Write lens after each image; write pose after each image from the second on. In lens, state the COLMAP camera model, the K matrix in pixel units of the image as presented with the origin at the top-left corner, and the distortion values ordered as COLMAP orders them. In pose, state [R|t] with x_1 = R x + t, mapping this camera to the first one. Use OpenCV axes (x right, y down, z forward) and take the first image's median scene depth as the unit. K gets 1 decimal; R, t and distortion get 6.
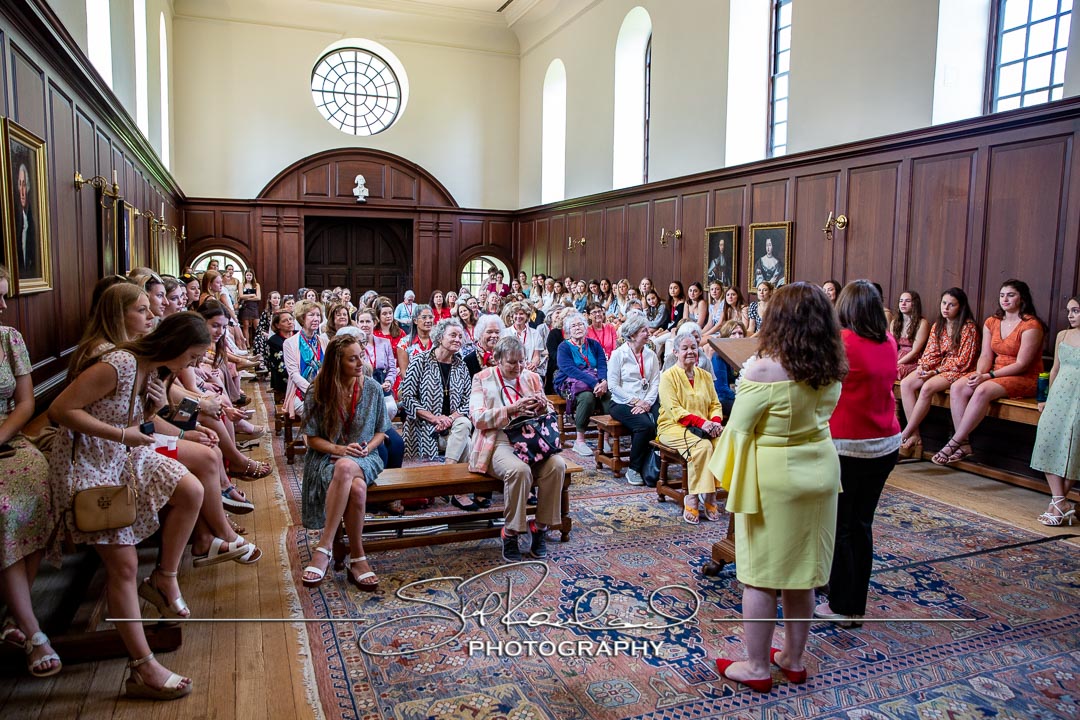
lens RADIAL K [[766.0, 0, 540.0], [0, 766.0, 360.0], [0, 0, 1]] dist [-0.086915, -0.002338]
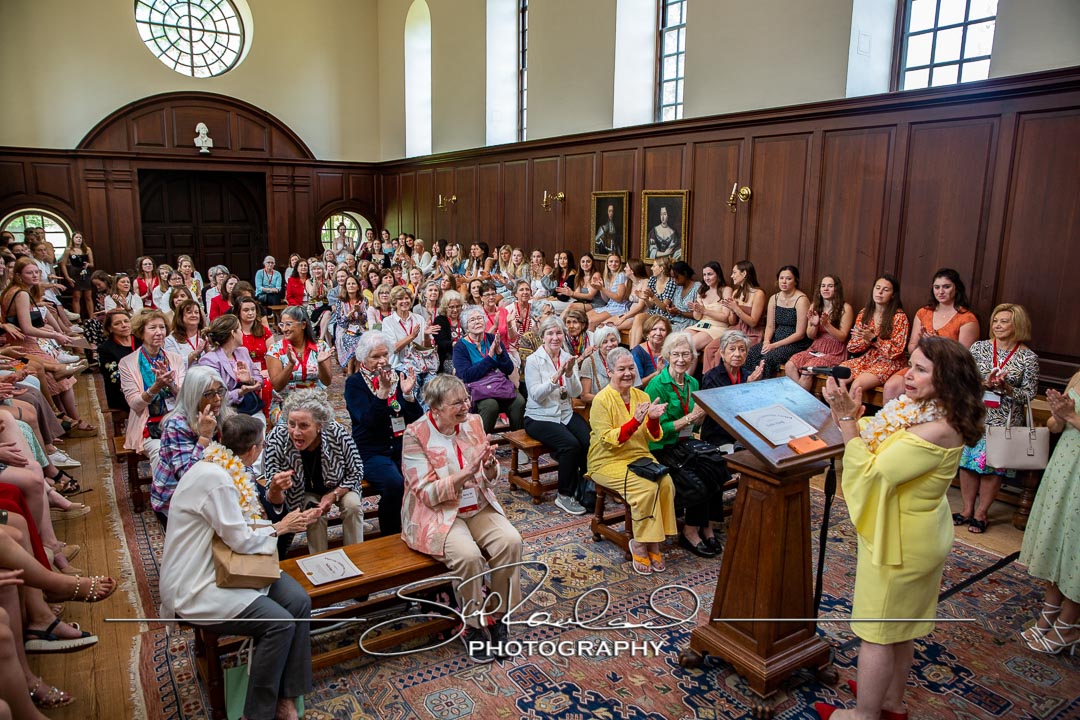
lens RADIAL K [[739.7, 0, 540.0], [0, 739.7, 360.0], [0, 0, 1]] dist [-0.111797, 0.094743]
pose [[0.980784, -0.039154, 0.191127, -0.026622], [0.022595, 0.995859, 0.088062, -0.044319], [-0.193783, -0.082051, 0.977607, 0.096083]]
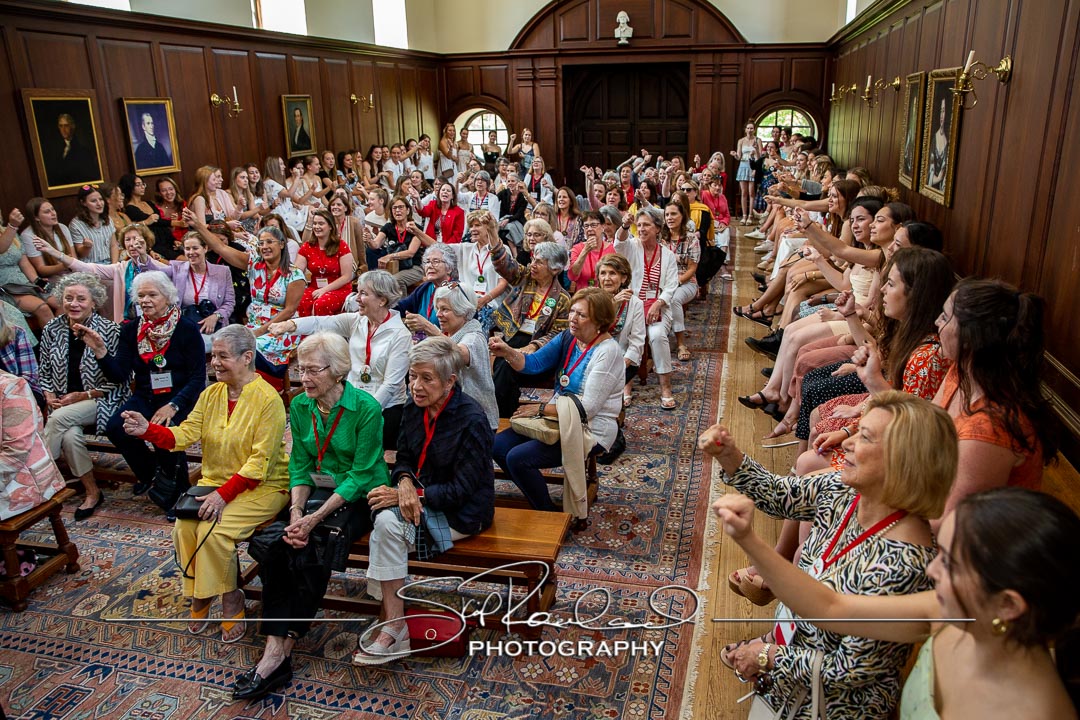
lens RADIAL K [[792.3, 0, 563.6], [0, 792.3, 360.8], [0, 0, 1]] dist [-0.109361, 0.084862]
pose [[0.827857, 0.143905, -0.542167, 0.331037], [-0.029536, 0.976375, 0.214057, -0.069309], [0.560162, -0.161195, 0.812548, 0.286215]]
